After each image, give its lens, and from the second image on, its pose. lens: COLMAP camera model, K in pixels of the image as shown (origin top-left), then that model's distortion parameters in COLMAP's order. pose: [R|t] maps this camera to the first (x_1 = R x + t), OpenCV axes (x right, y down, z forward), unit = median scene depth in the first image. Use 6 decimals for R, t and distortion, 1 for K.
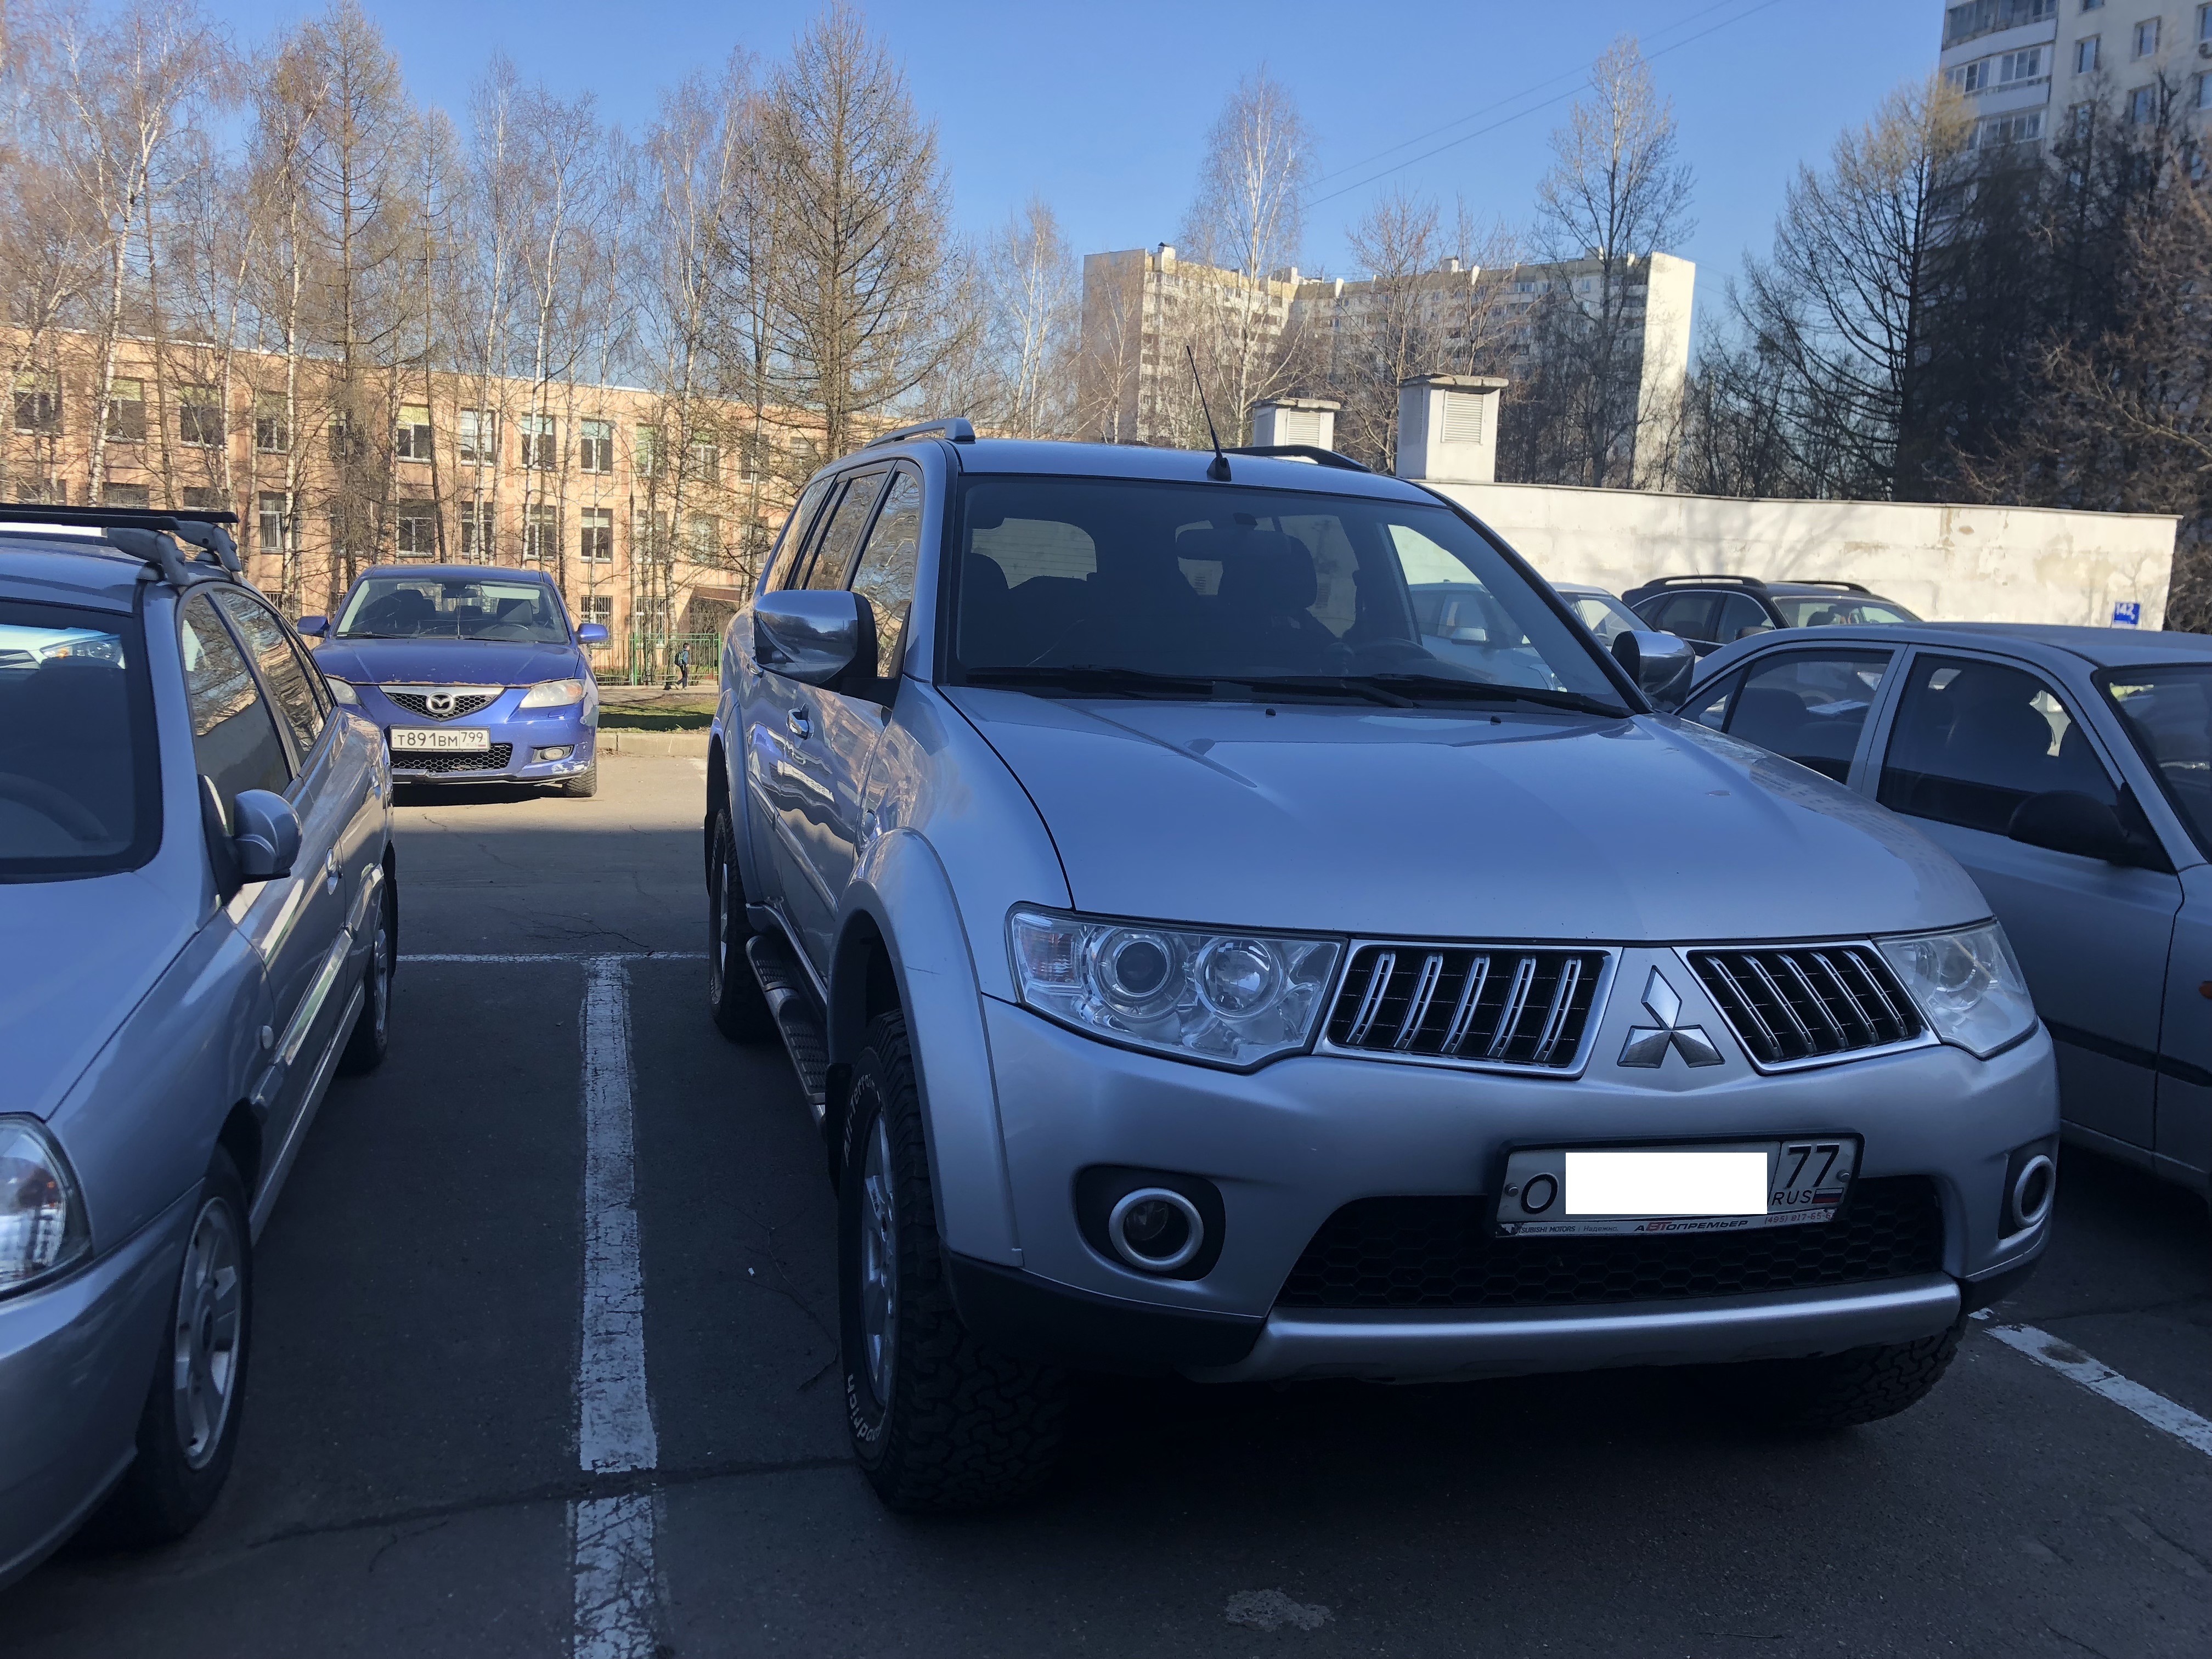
lens RADIAL K [[1816.7, 0, 1079.8], [0, 1816.7, 835.0], [0, 0, 1]] dist [0.004724, -0.000716]
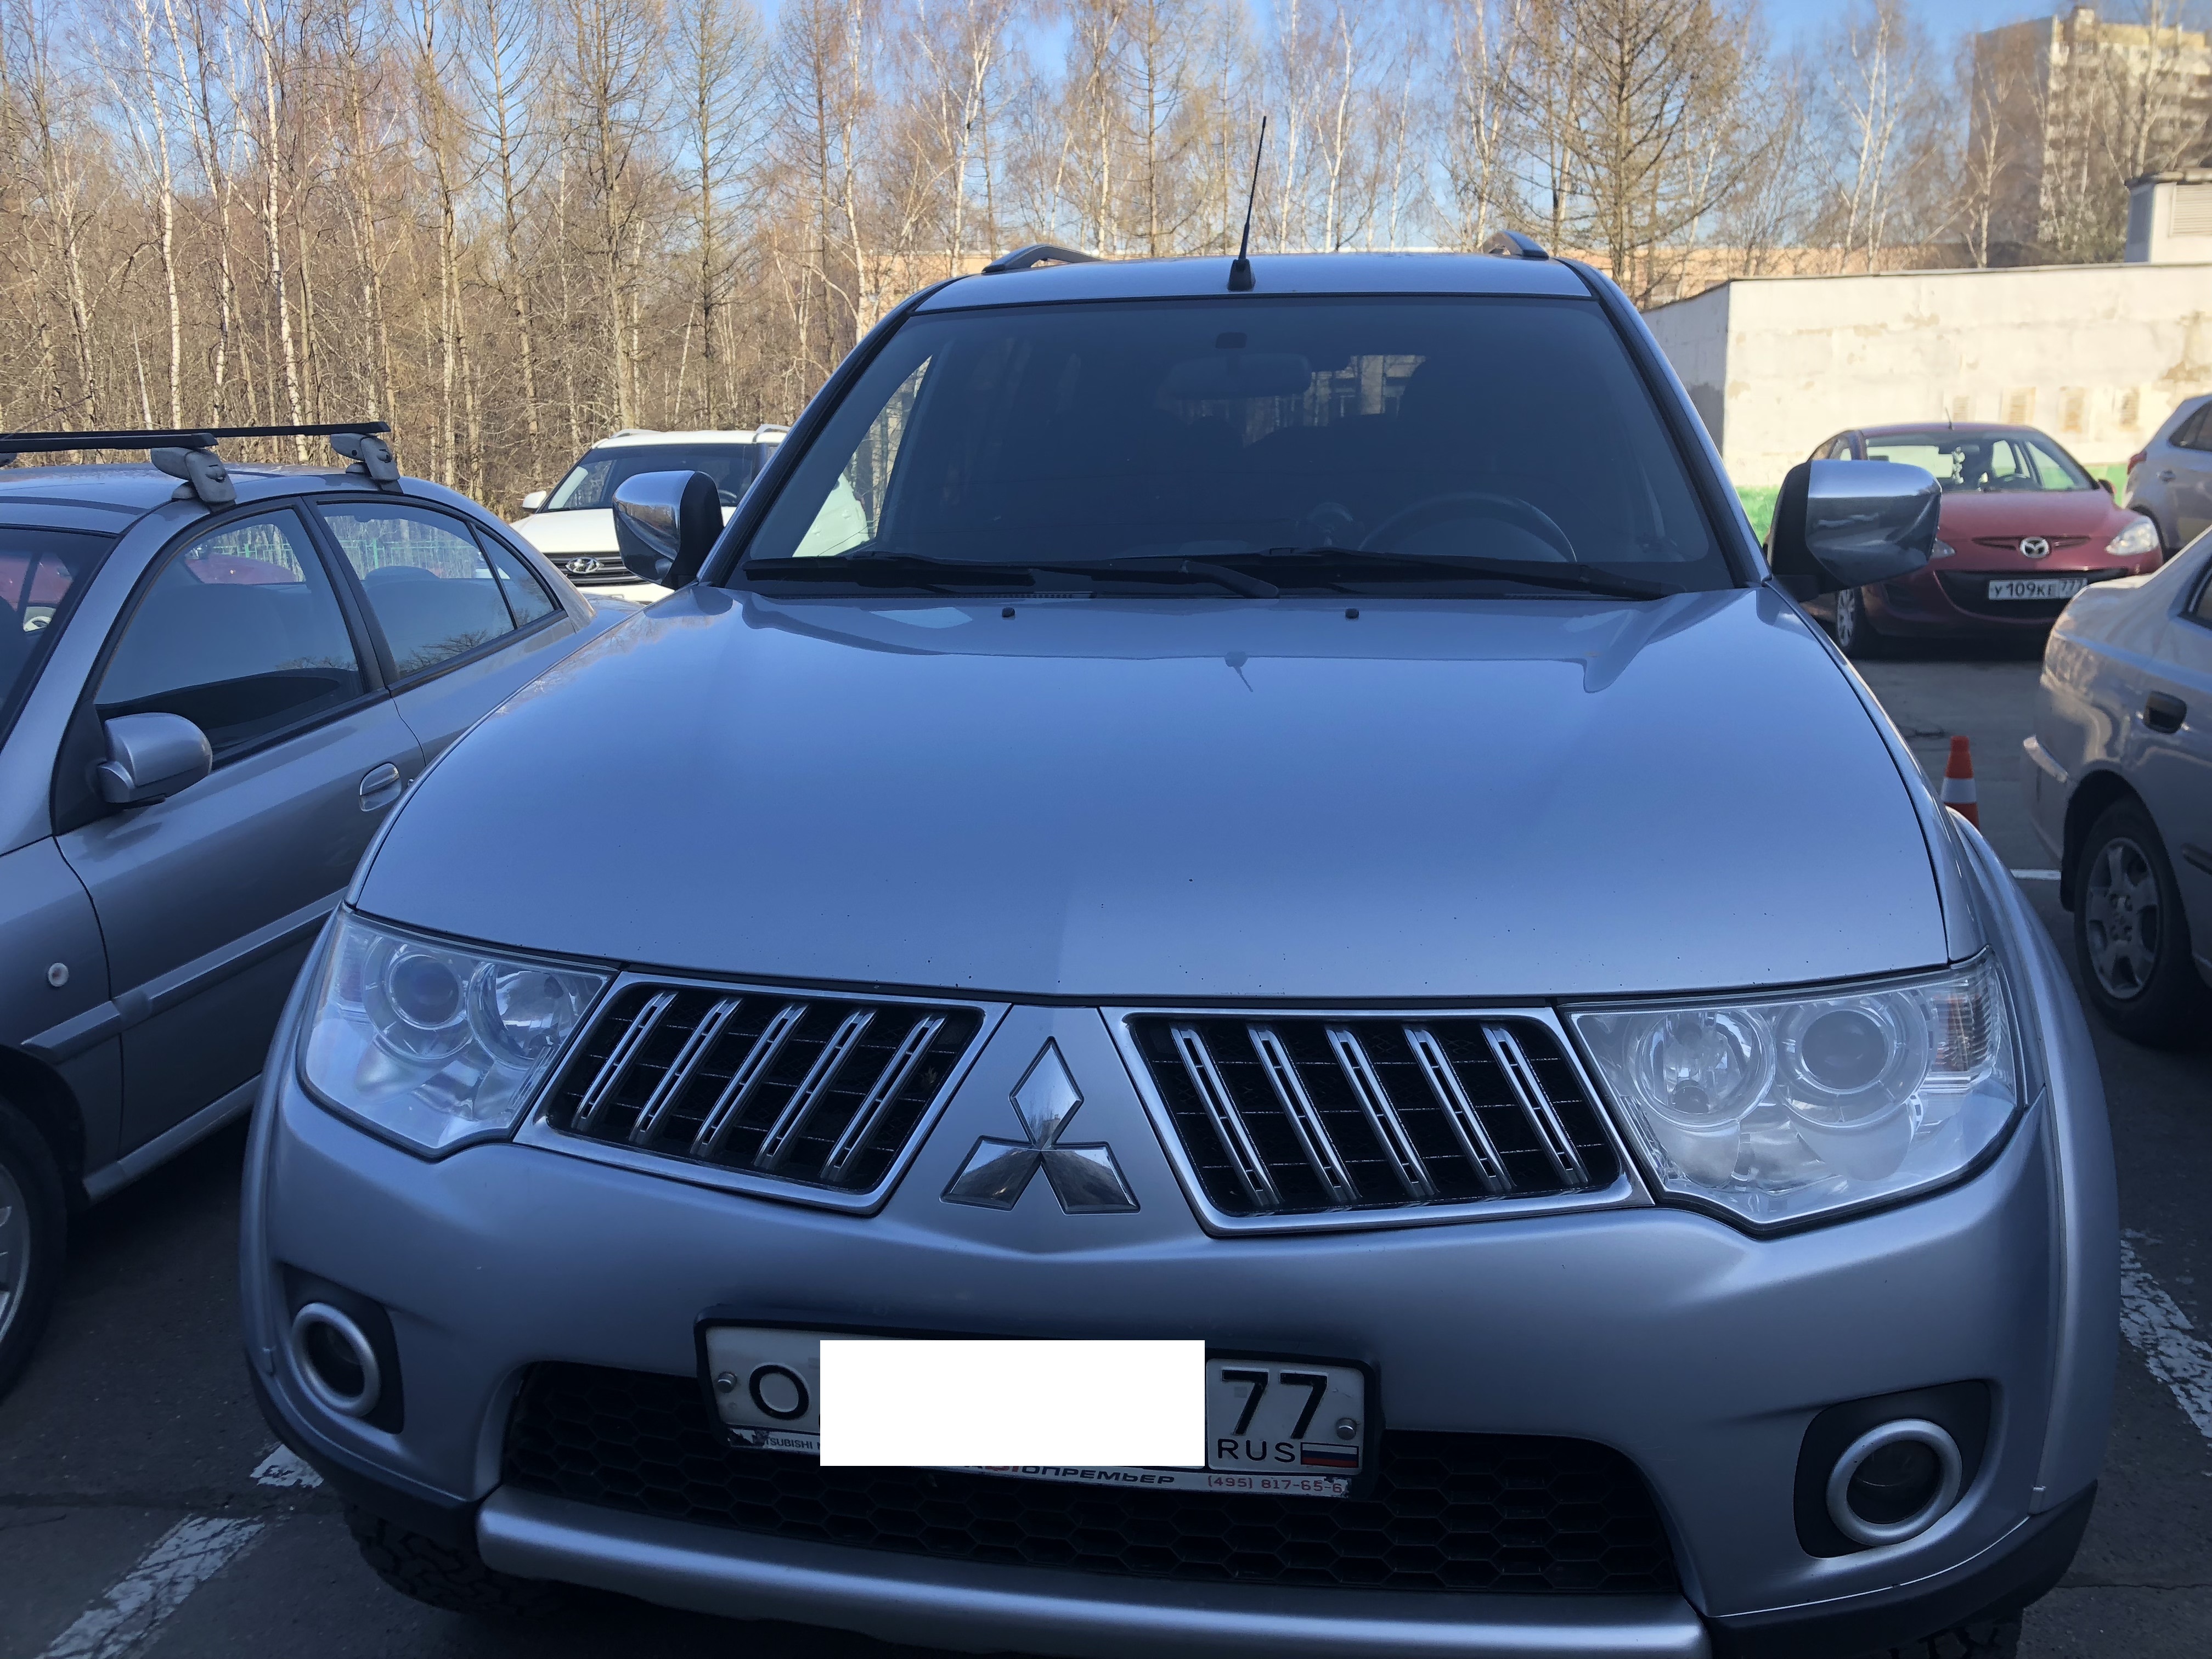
lens RADIAL K [[1828.8, 0, 1086.7], [0, 1828.8, 817.0], [0, 0, 1]] dist [-0.032385, 0.068385]
pose [[0.901623, 0.022269, -0.431950, 0.398739], [0.005339, 0.998025, 0.062597, -0.027703], [0.432491, -0.058745, 0.899723, 0.310121]]
